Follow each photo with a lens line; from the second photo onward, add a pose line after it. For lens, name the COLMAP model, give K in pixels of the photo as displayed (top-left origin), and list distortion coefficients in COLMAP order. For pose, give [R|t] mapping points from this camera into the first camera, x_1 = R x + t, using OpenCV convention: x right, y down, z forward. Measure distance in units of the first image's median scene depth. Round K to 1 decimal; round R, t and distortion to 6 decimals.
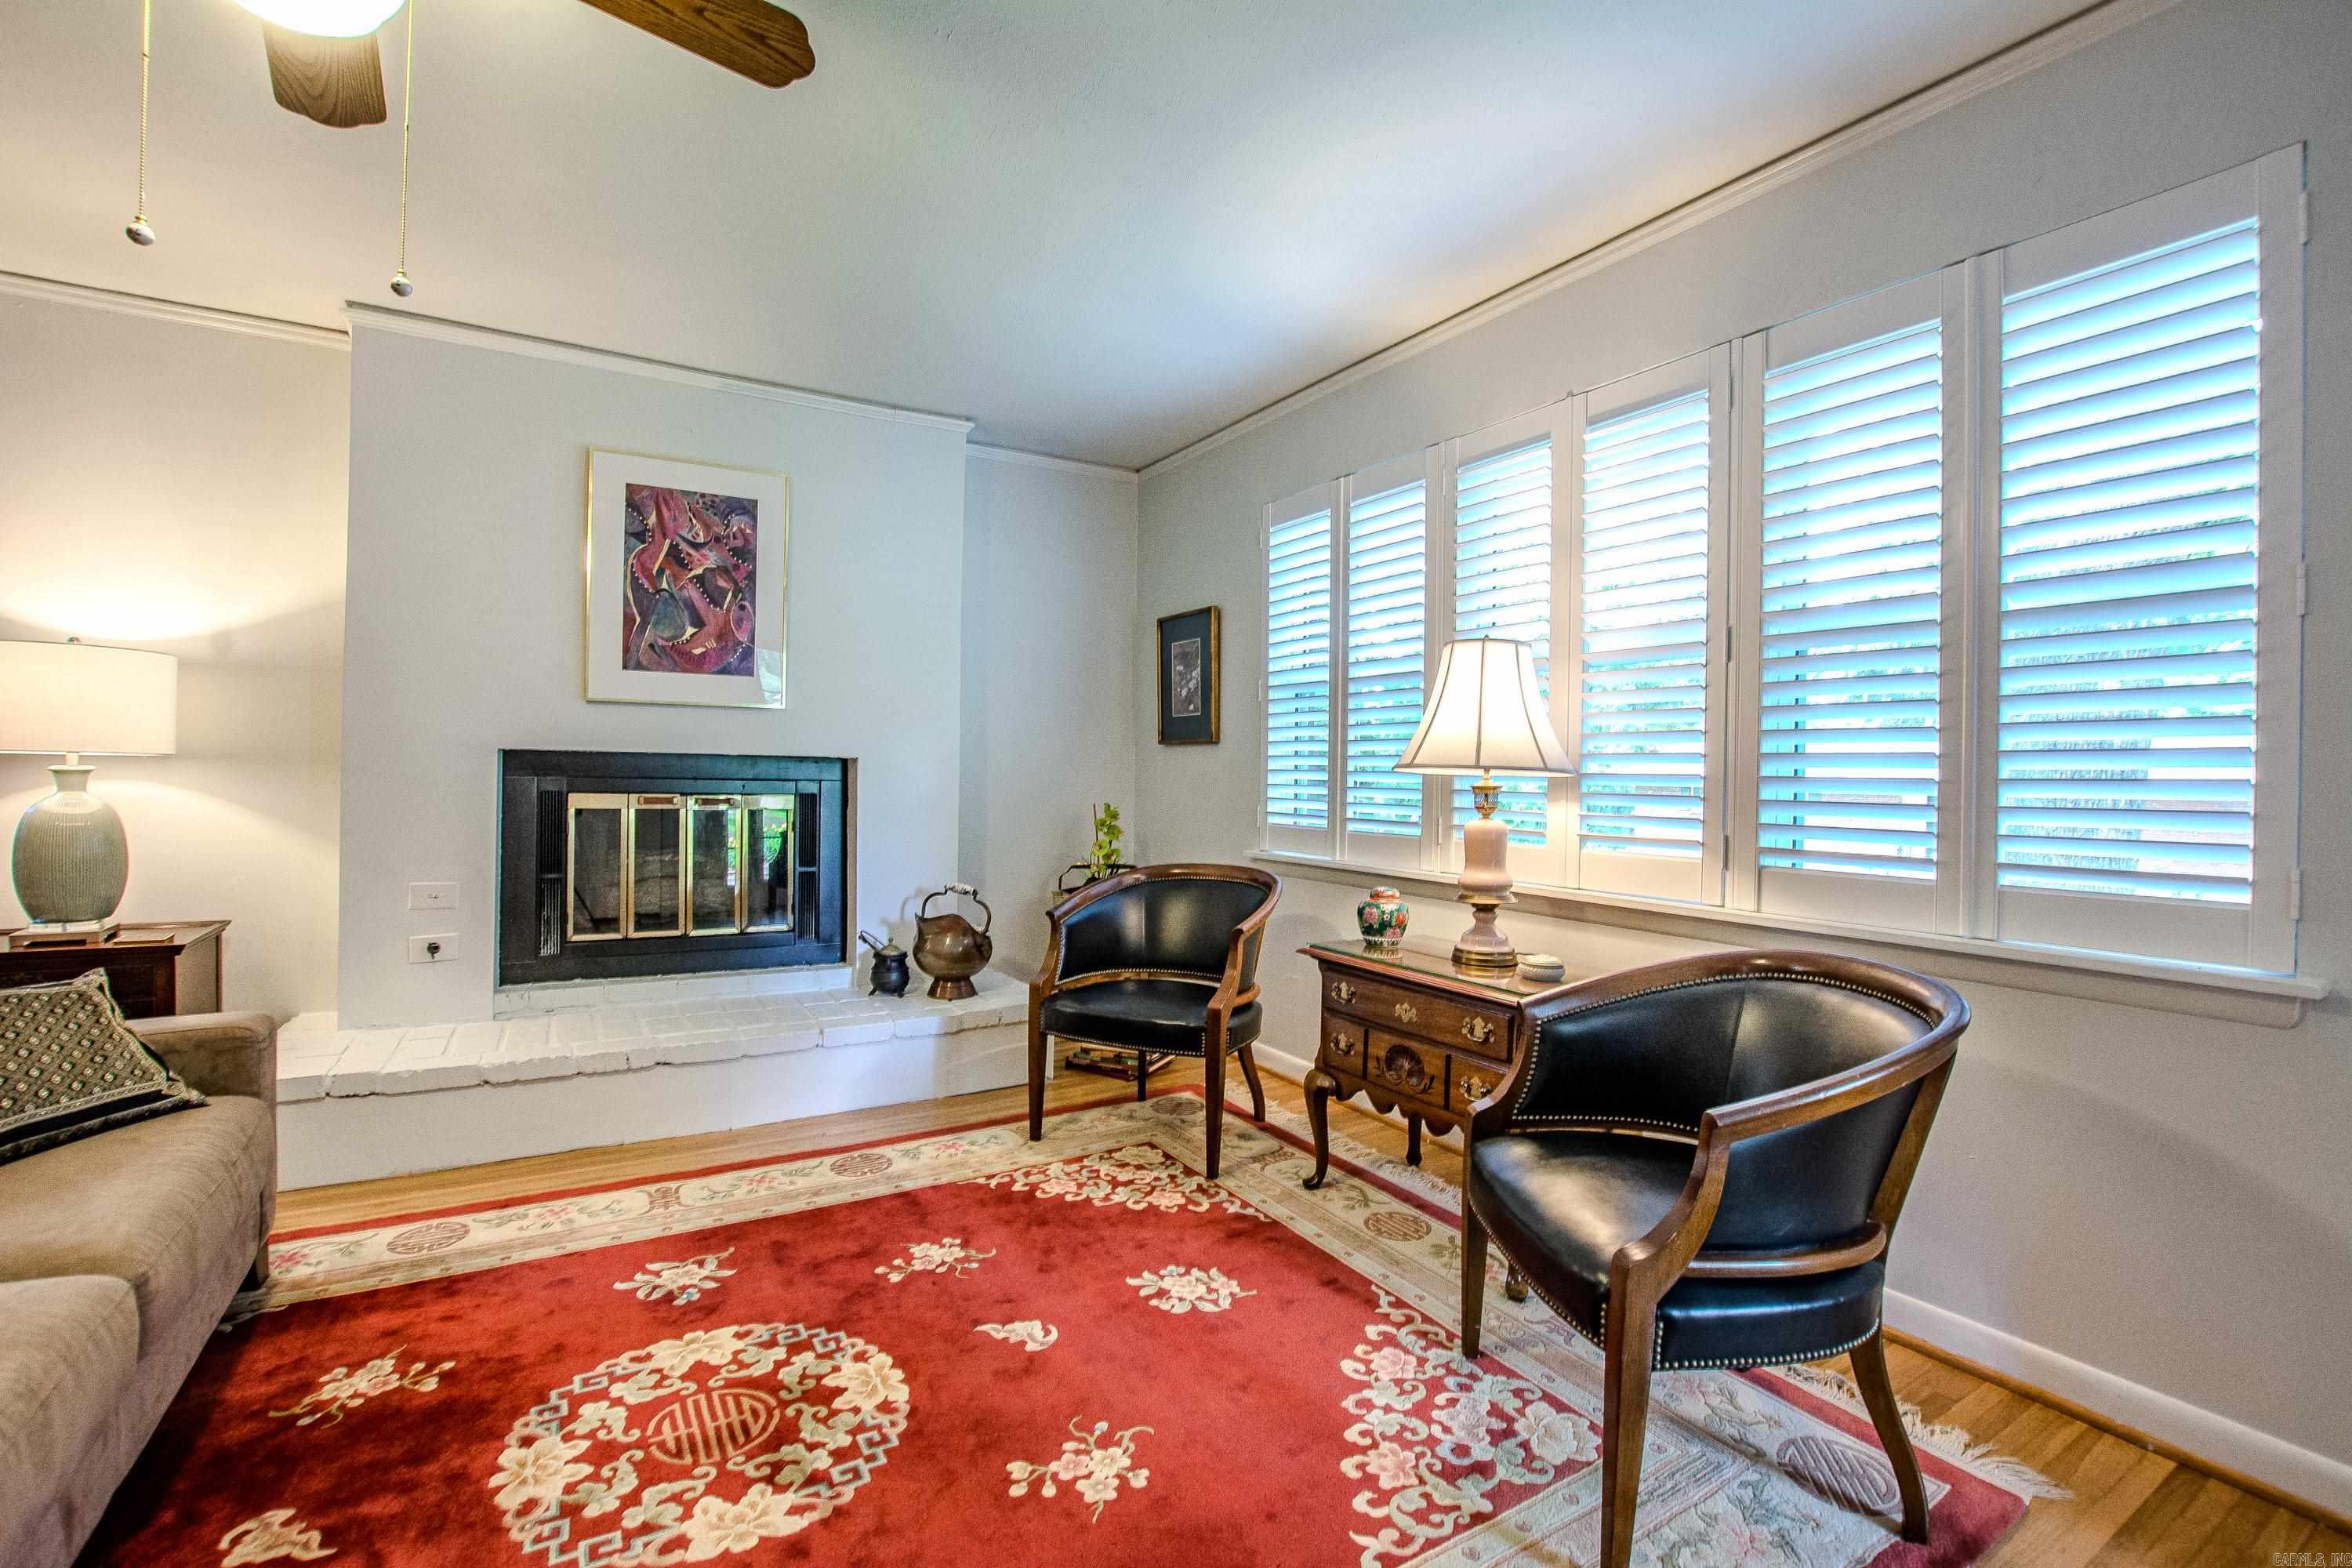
lens RADIAL K [[1035.1, 0, 1212.6], [0, 1035.1, 780.4], [0, 0, 1]] dist [-0.039378, 0.007735]
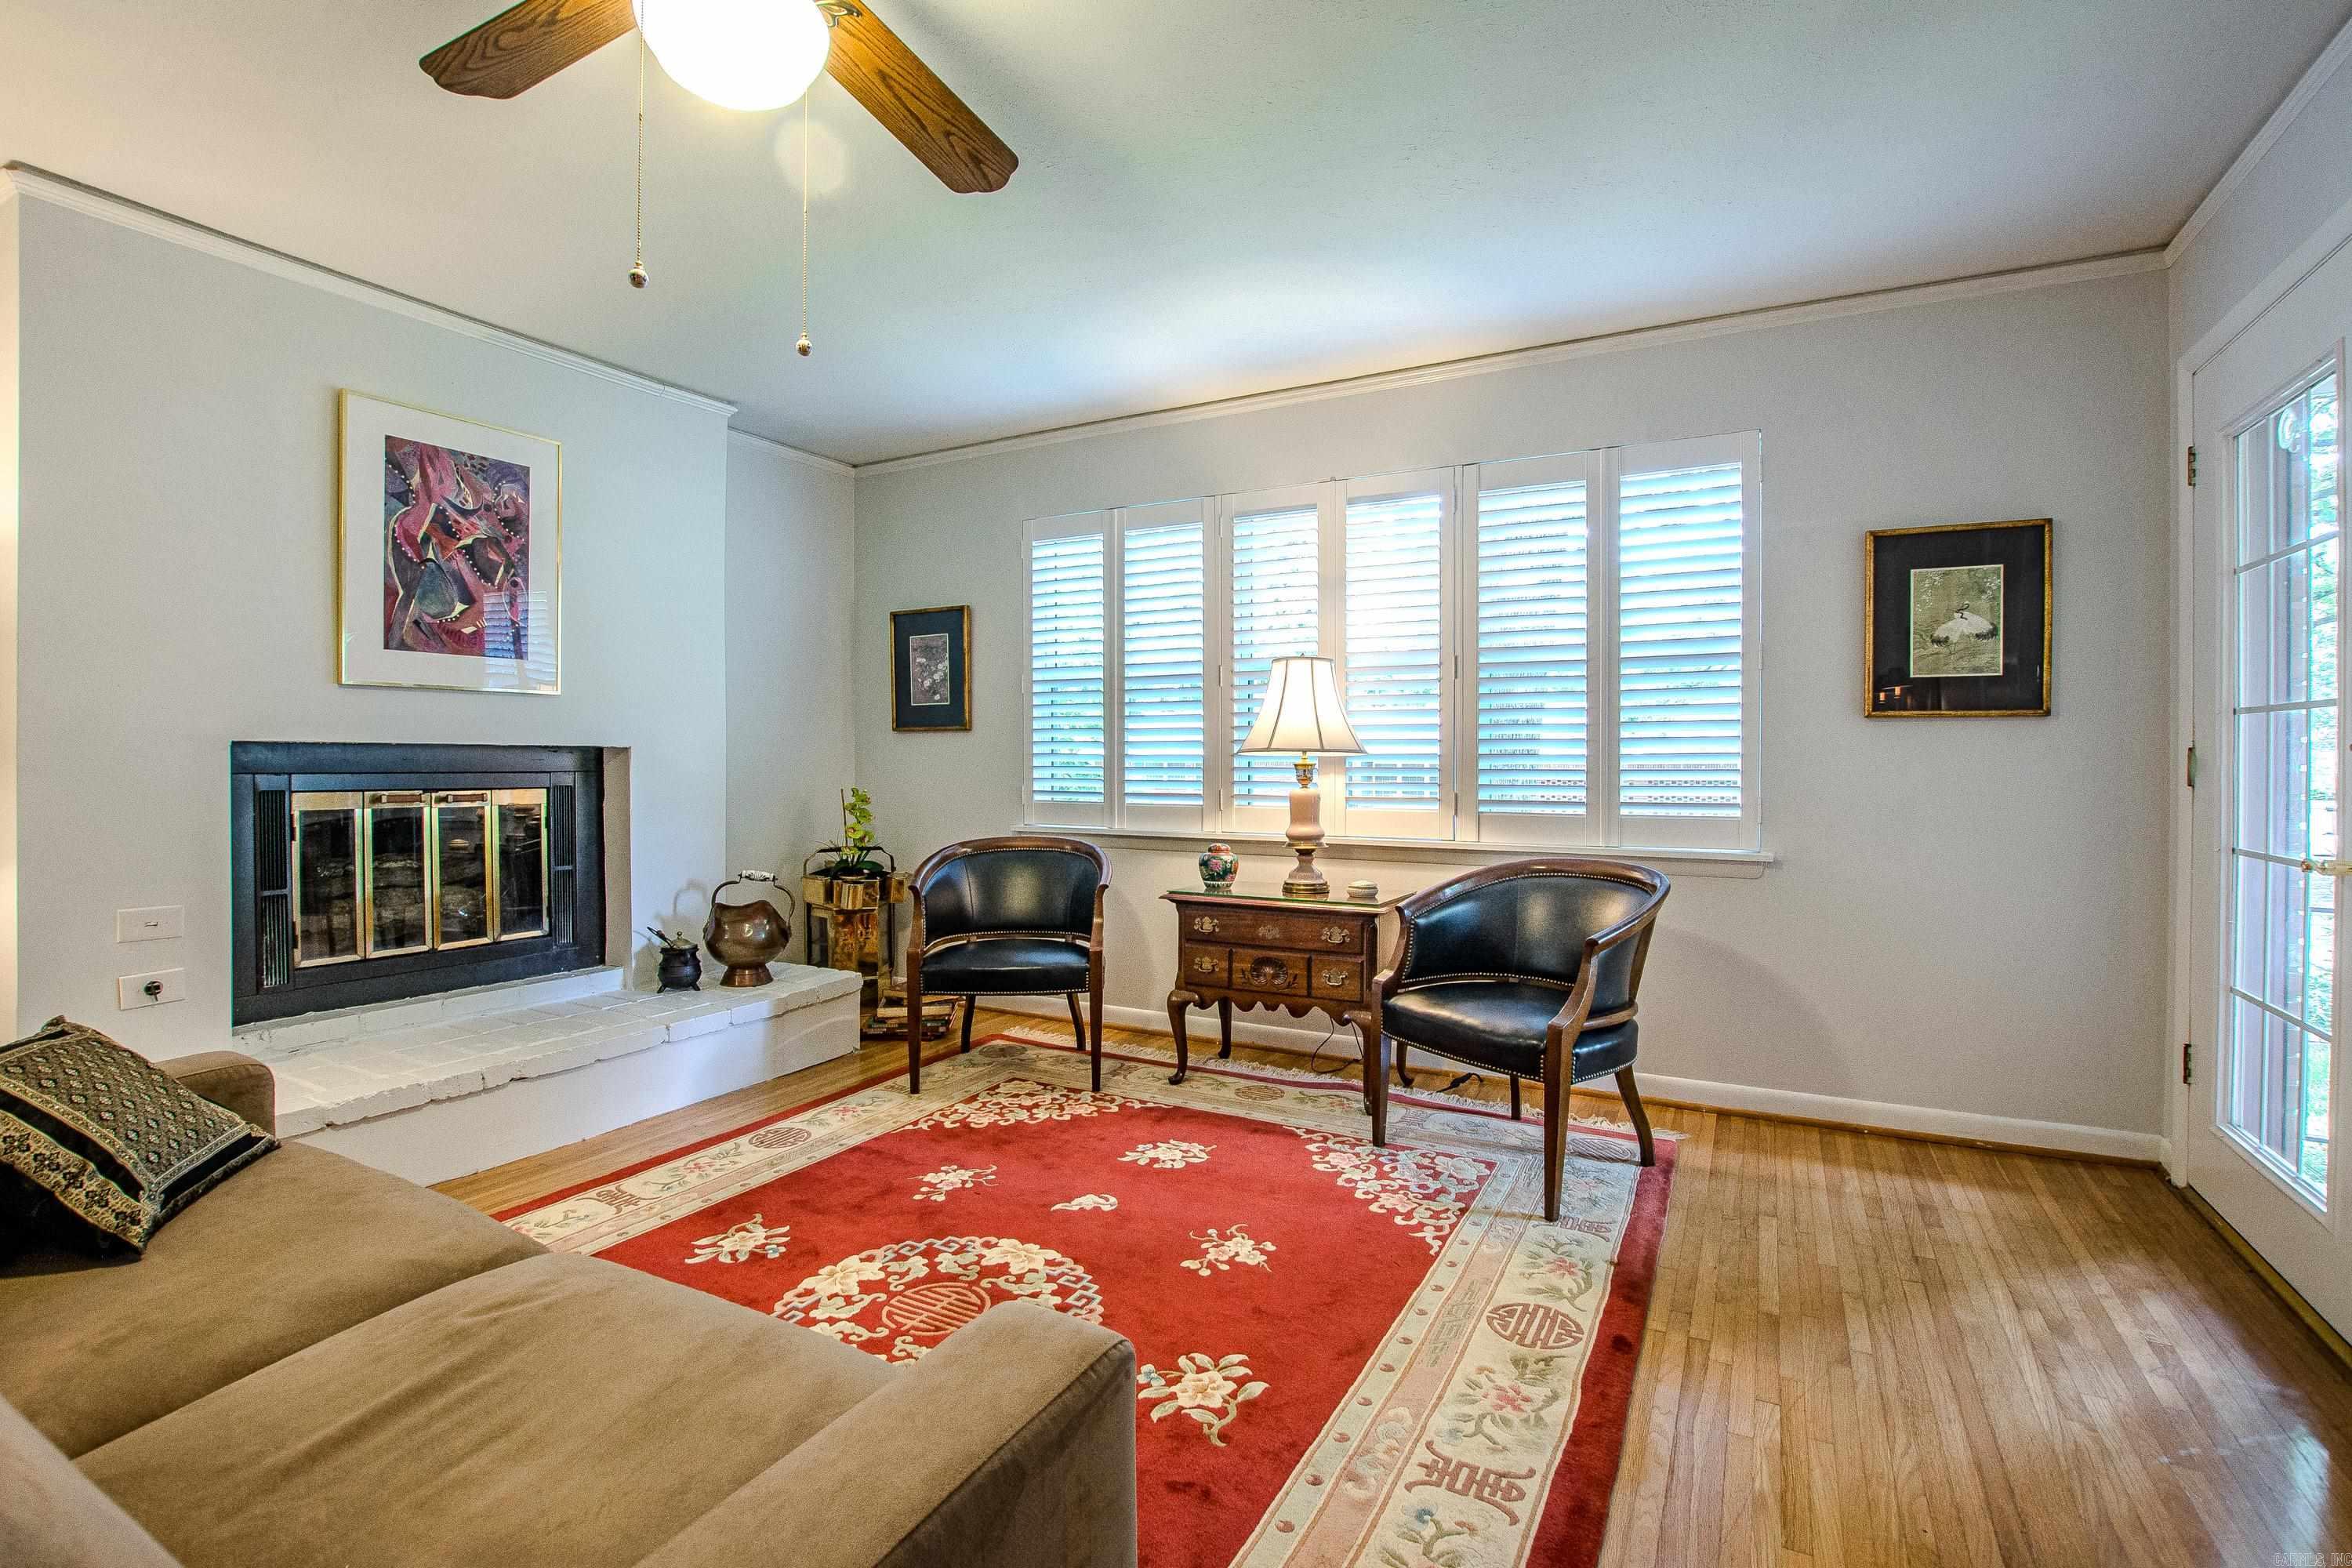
lens RADIAL K [[1070.3, 0, 1181.7], [0, 1070.3, 771.1], [0, 0, 1]] dist [-0.041222, 0.008881]
pose [[0.867599, -0.020716, 0.496833, -0.516262], [0.016521, 0.999781, 0.012838, -0.005190], [-0.496991, -0.002931, 0.867751, -0.137172]]
